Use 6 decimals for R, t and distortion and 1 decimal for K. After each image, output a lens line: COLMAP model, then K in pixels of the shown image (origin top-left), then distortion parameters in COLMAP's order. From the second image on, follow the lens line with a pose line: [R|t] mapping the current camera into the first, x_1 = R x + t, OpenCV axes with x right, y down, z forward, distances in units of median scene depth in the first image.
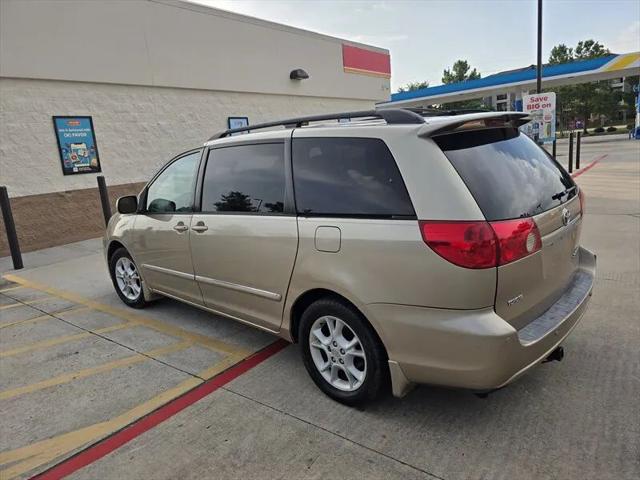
lens RADIAL K [[432.1, 0, 328.8], [0, 432.1, 240.3], [0, 0, 1]] dist [0.069840, -0.068176]
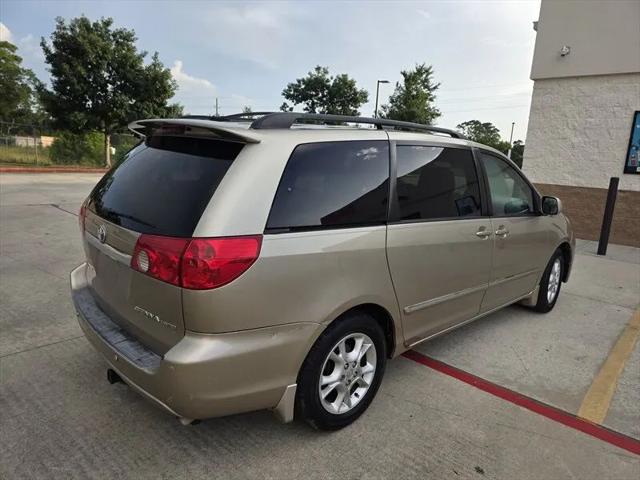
lens RADIAL K [[427.1, 0, 319.1], [0, 427.1, 238.0], [0, 0, 1]] dist [0.064562, -0.061896]
pose [[-0.094854, 0.272728, -0.957404, 0.742078], [-0.252081, 0.923815, 0.288134, -0.229093], [0.963046, 0.268674, -0.018878, 0.780819]]
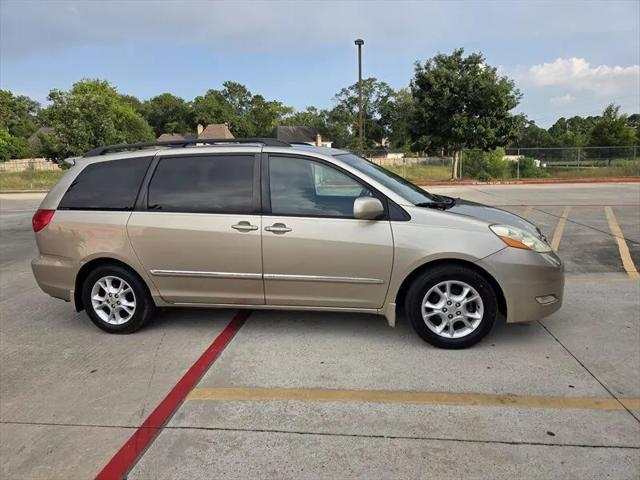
lens RADIAL K [[422.7, 0, 315.2], [0, 422.7, 232.4], [0, 0, 1]] dist [0.069645, -0.058984]
pose [[-0.857374, 0.193777, -0.476823, 0.316841], [-0.002757, 0.924678, 0.380740, -0.388293], [0.514687, 0.327751, -0.792261, 1.694266]]
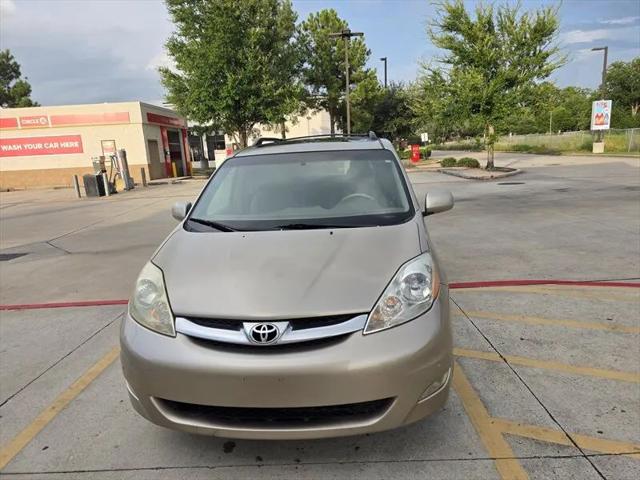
lens RADIAL K [[426.8, 0, 326.6], [0, 426.8, 240.5], [0, 0, 1]] dist [0.071439, -0.067846]
pose [[-0.599834, -0.050437, 0.798533, -0.850748], [0.264164, 0.929566, 0.257146, -0.240065], [-0.755259, 0.365189, -0.544261, 1.408767]]
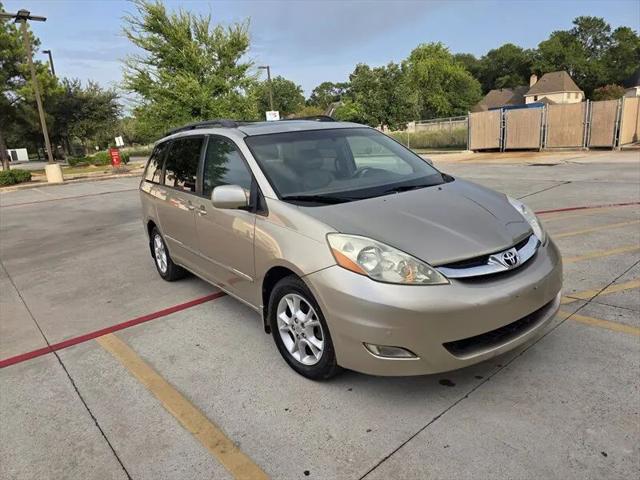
lens RADIAL K [[423.9, 0, 319.2], [0, 423.9, 241.2], [0, 0, 1]] dist [0.071719, -0.064042]
pose [[-0.968292, 0.102406, 0.227868, -0.370406], [0.190831, 0.891852, 0.410101, -0.337866], [-0.161228, 0.440582, -0.883116, 1.745693]]
